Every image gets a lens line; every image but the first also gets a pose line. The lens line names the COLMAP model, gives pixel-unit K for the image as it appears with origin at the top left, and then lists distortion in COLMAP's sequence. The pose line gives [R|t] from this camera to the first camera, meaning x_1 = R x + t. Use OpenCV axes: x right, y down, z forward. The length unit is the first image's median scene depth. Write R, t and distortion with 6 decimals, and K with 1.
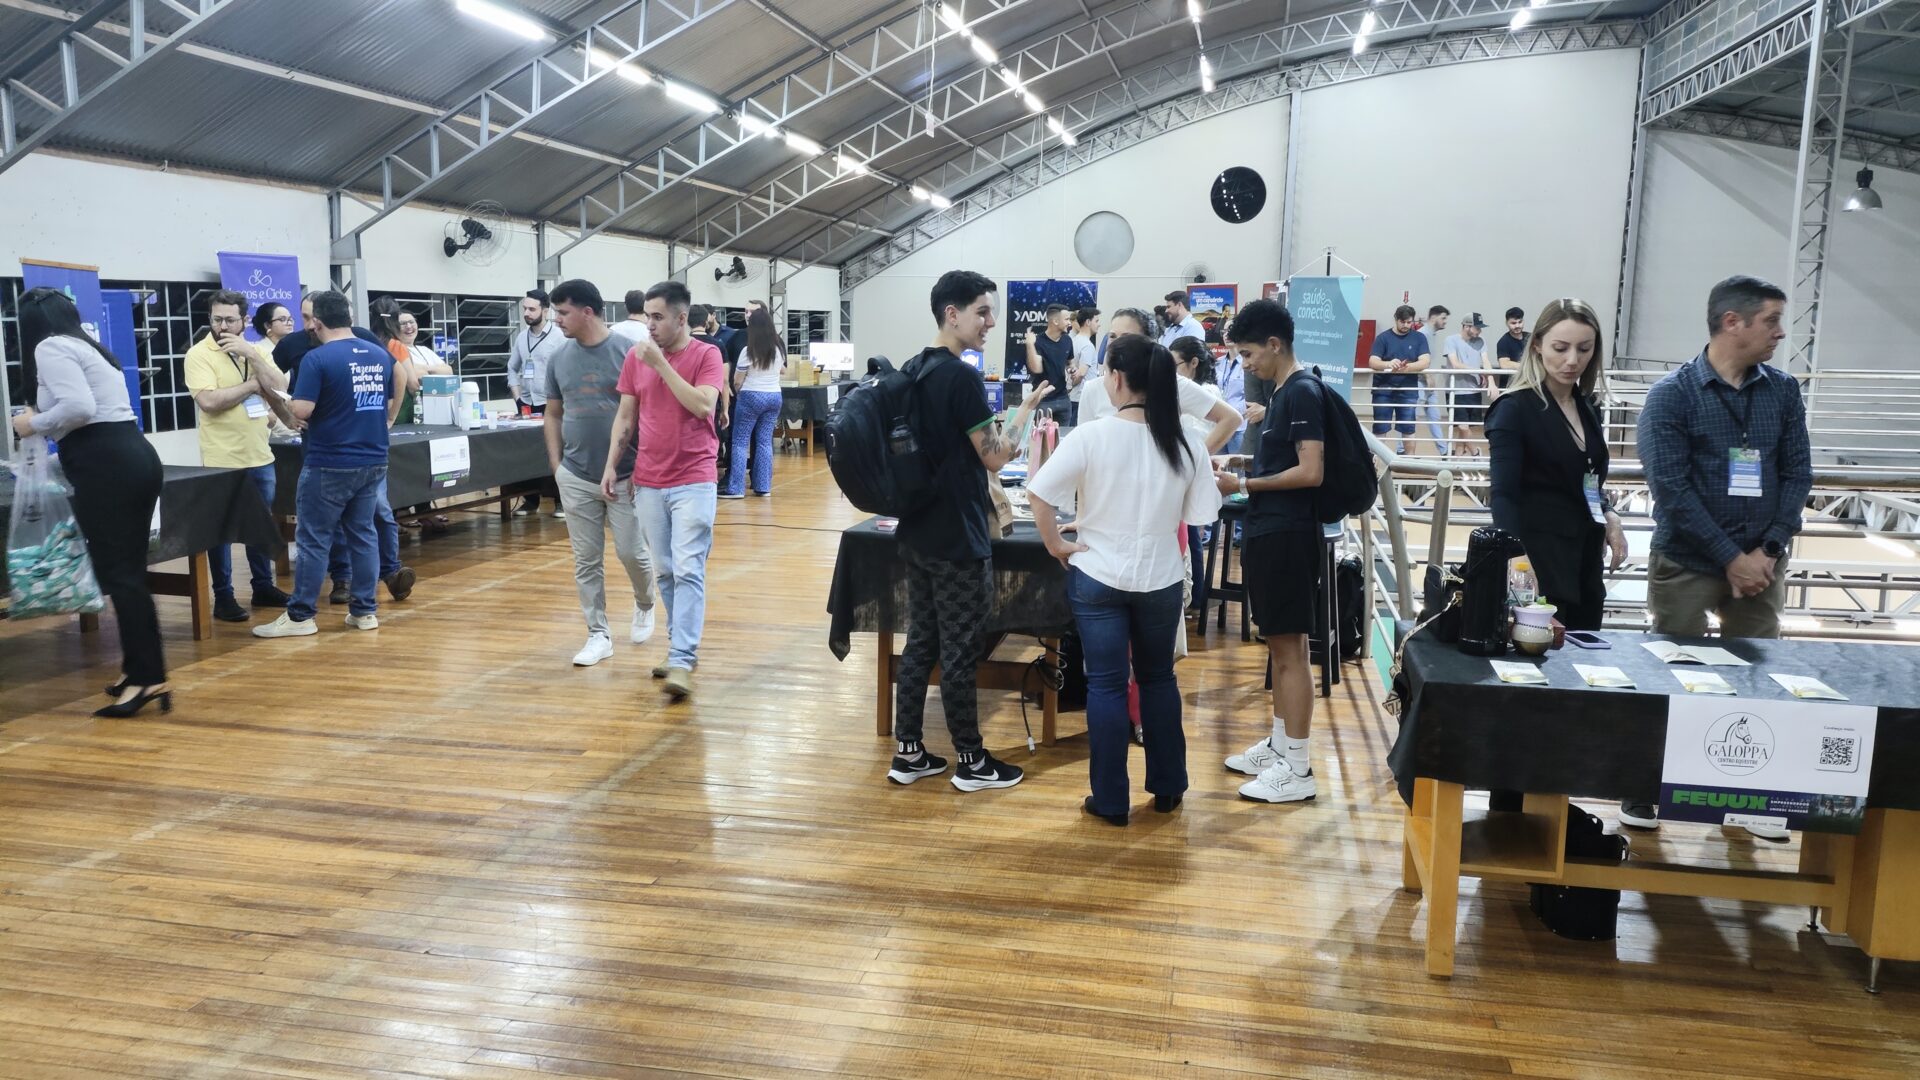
lens RADIAL K [[1398.3, 0, 939.6], [0, 1398.3, 542.7], [0, 0, 1]] dist [0.043487, -0.071389]
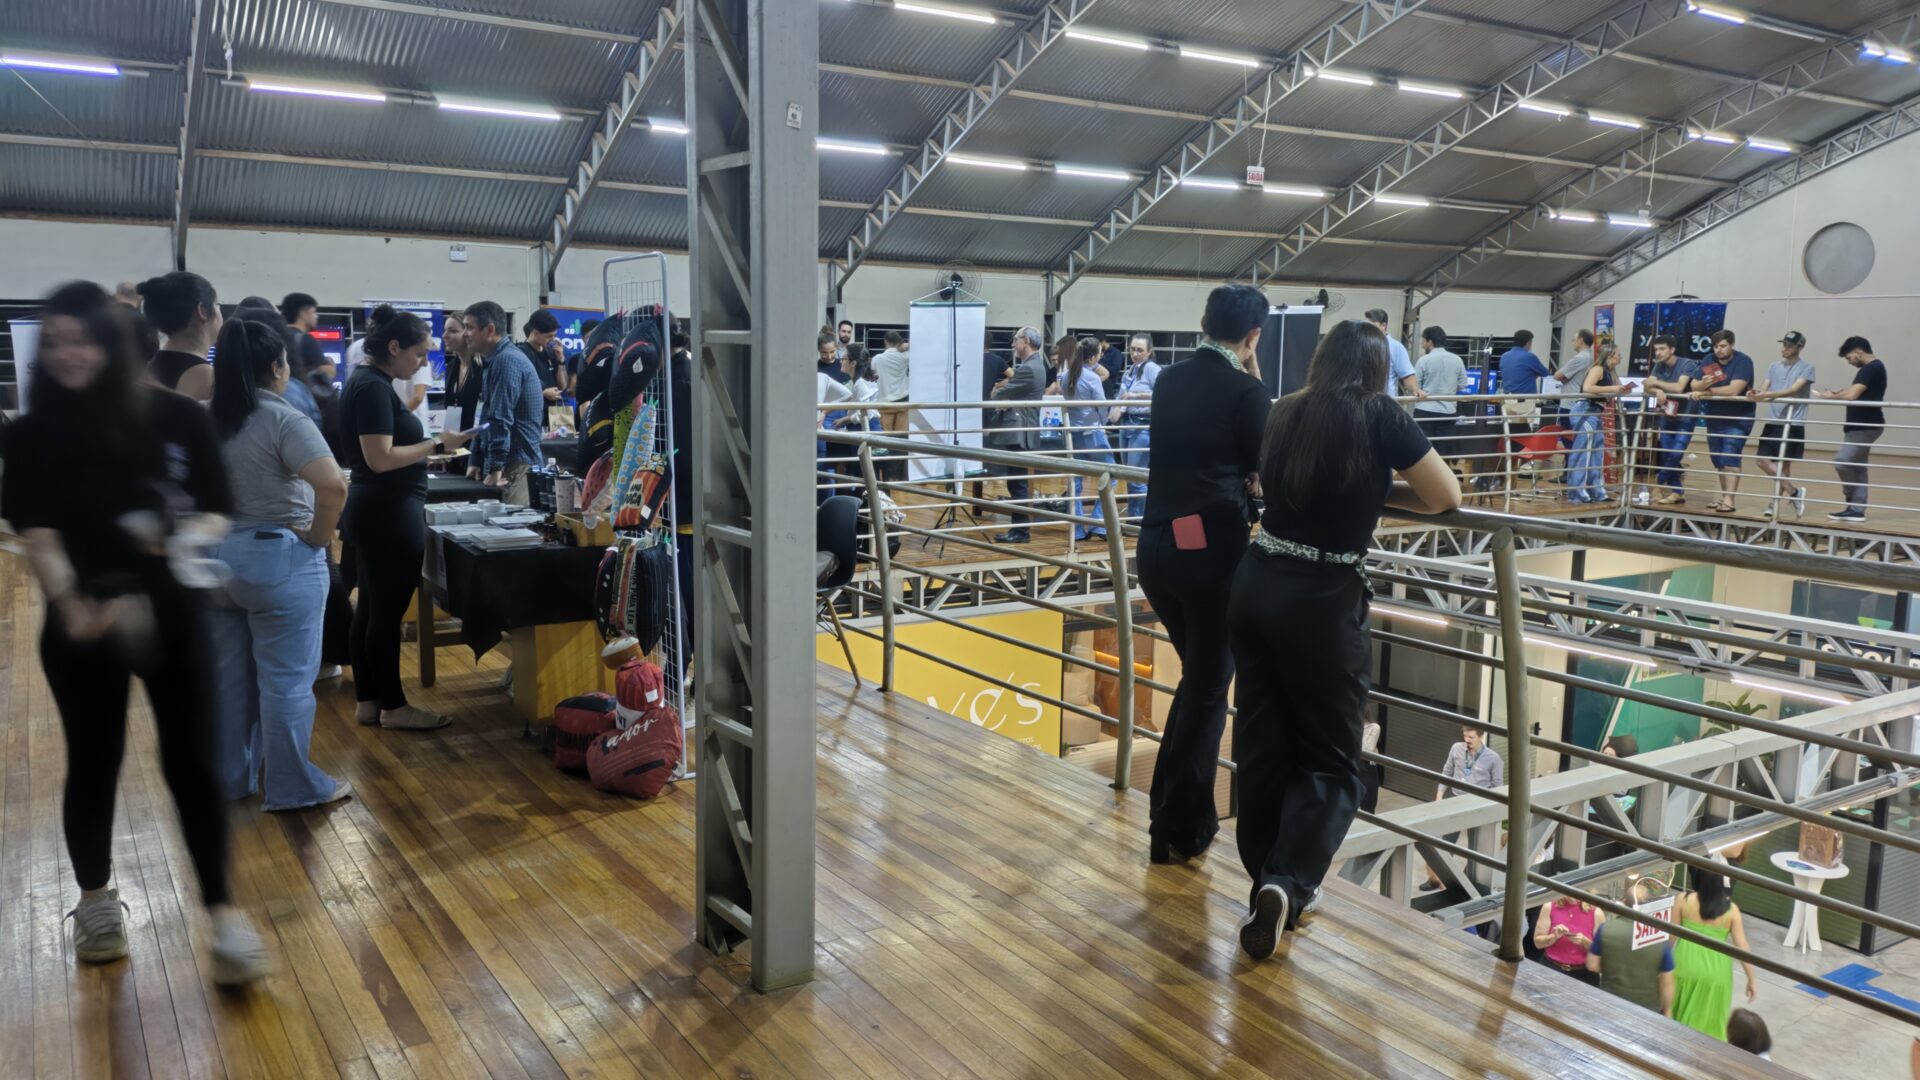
lens RADIAL K [[1398.3, 0, 956.9], [0, 1398.3, 544.2], [0, 0, 1]] dist [0.043487, -0.071389]
pose [[0.714366, 0.100435, -0.692527, 0.599465], [-0.115307, 0.993013, 0.025070, 0.006616], [0.690207, 0.061944, 0.720956, 0.002075]]
